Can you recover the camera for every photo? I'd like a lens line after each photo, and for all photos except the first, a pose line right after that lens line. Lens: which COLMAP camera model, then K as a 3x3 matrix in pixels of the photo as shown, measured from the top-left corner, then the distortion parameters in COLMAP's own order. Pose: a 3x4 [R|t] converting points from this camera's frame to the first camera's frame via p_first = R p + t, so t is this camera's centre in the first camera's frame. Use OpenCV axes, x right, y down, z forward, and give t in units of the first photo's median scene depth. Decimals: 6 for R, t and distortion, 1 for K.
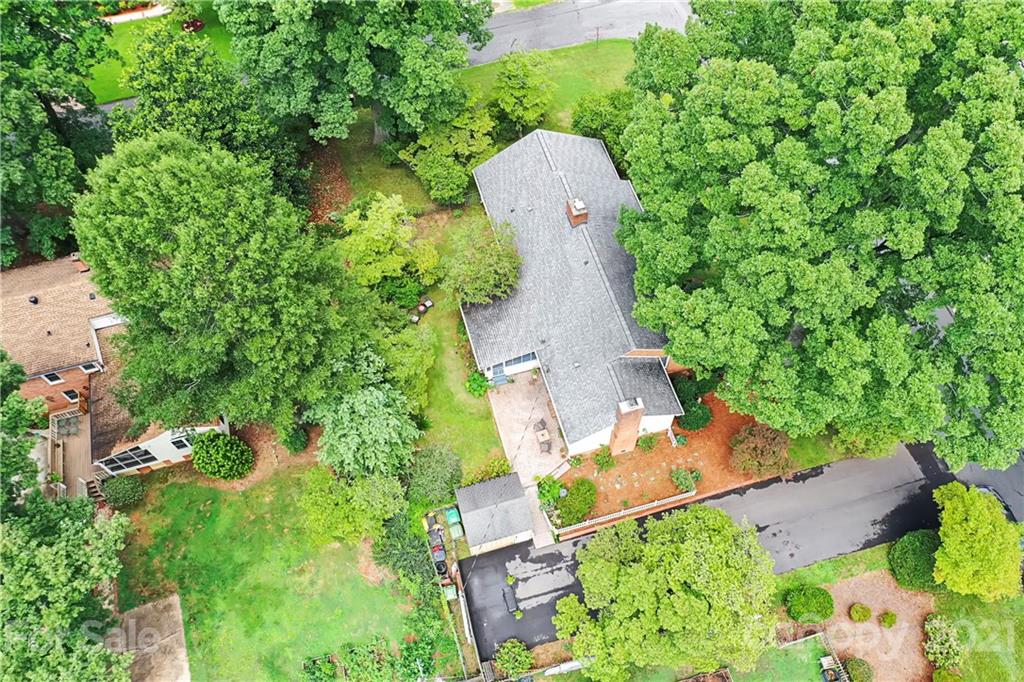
lens RADIAL K [[809.5, 0, 512.0], [0, 809.5, 341.0], [0, 0, 1]] dist [-0.001432, 0.000936]
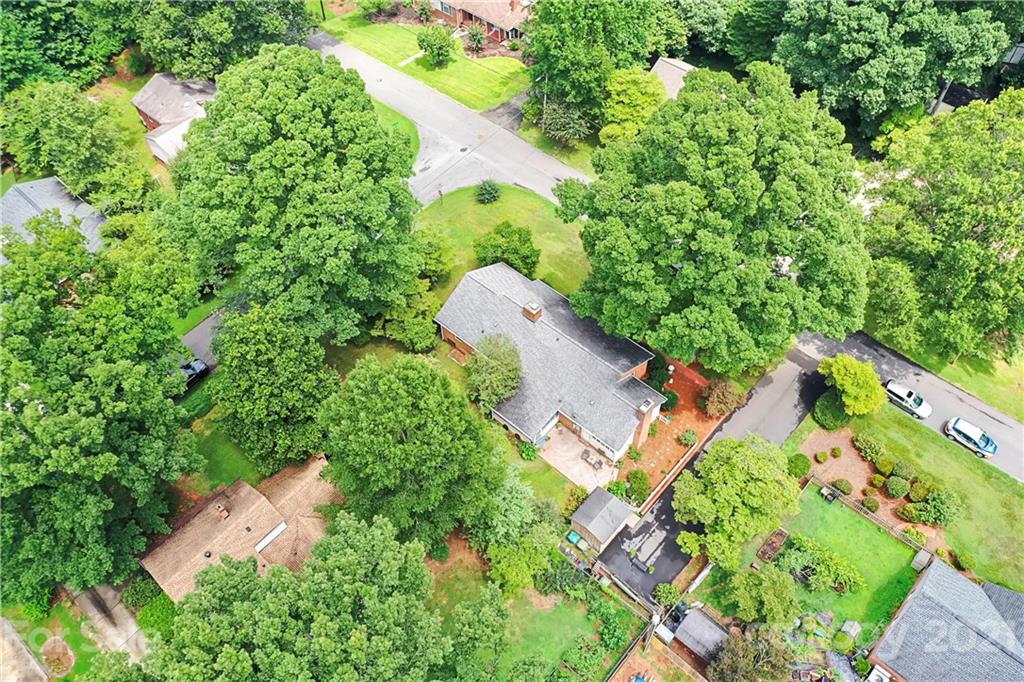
lens RADIAL K [[809.5, 0, 512.0], [0, 809.5, 341.0], [0, 0, 1]] dist [-0.001432, 0.000936]
pose [[0.846063, -0.424781, 0.322084, -0.476278], [0.463218, 0.884842, -0.049827, -0.064694], [-0.263828, 0.191352, 0.945399, -0.366584]]
